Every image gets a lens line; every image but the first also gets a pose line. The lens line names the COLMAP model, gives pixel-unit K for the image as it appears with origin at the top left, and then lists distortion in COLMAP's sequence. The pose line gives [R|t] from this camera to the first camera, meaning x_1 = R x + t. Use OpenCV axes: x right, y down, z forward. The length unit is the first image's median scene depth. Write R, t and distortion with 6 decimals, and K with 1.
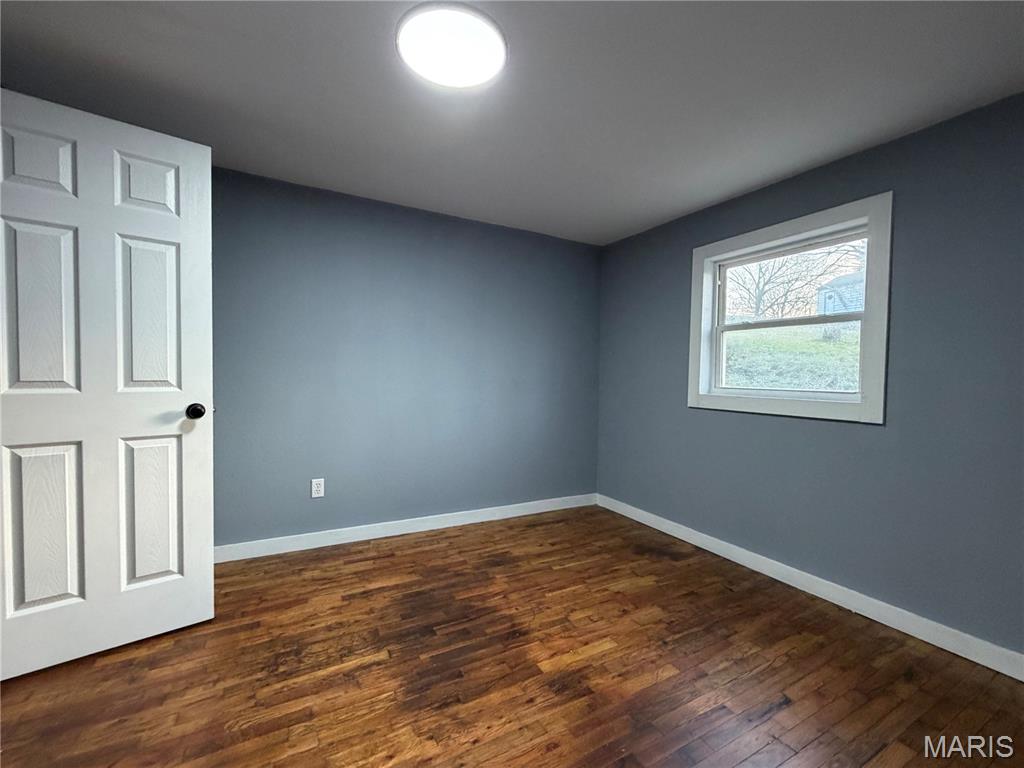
lens RADIAL K [[430.1, 0, 508.2], [0, 430.1, 385.8], [0, 0, 1]] dist [0.000176, 0.000650]
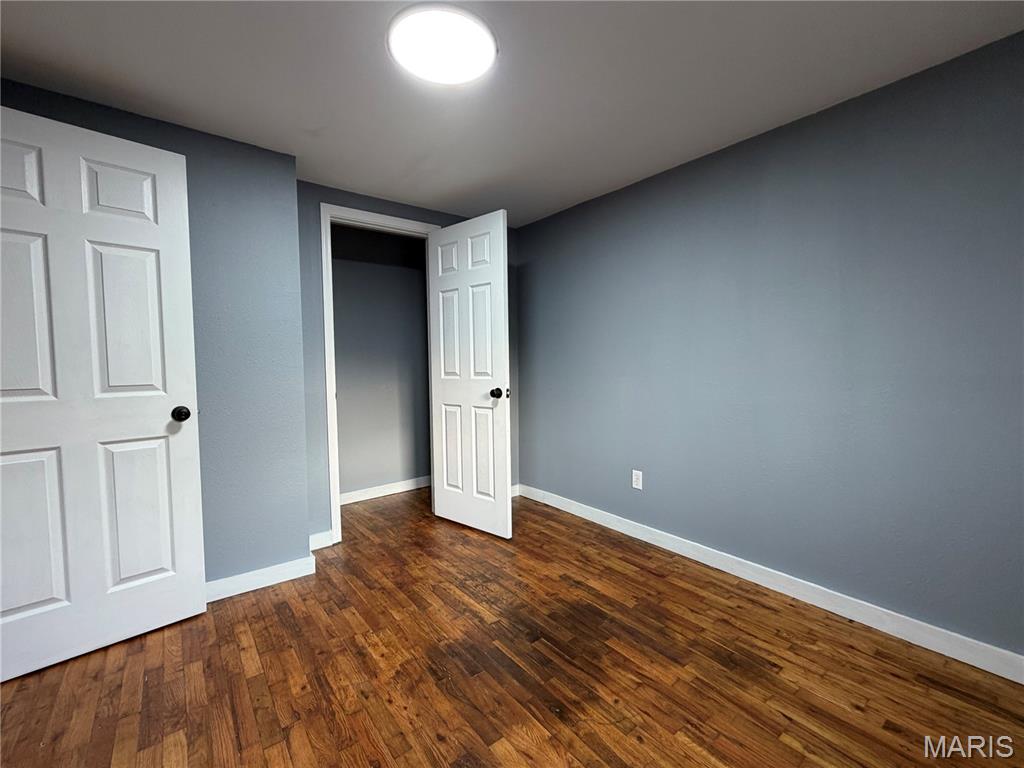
lens RADIAL K [[430.1, 0, 513.9], [0, 430.1, 383.7], [0, 0, 1]] dist [0.000176, 0.000650]
pose [[0.173825, 0.022488, -0.984520, 0.648274], [-0.018607, 0.999636, 0.019548, -0.002684], [0.984601, 0.014921, 0.174180, 0.694483]]
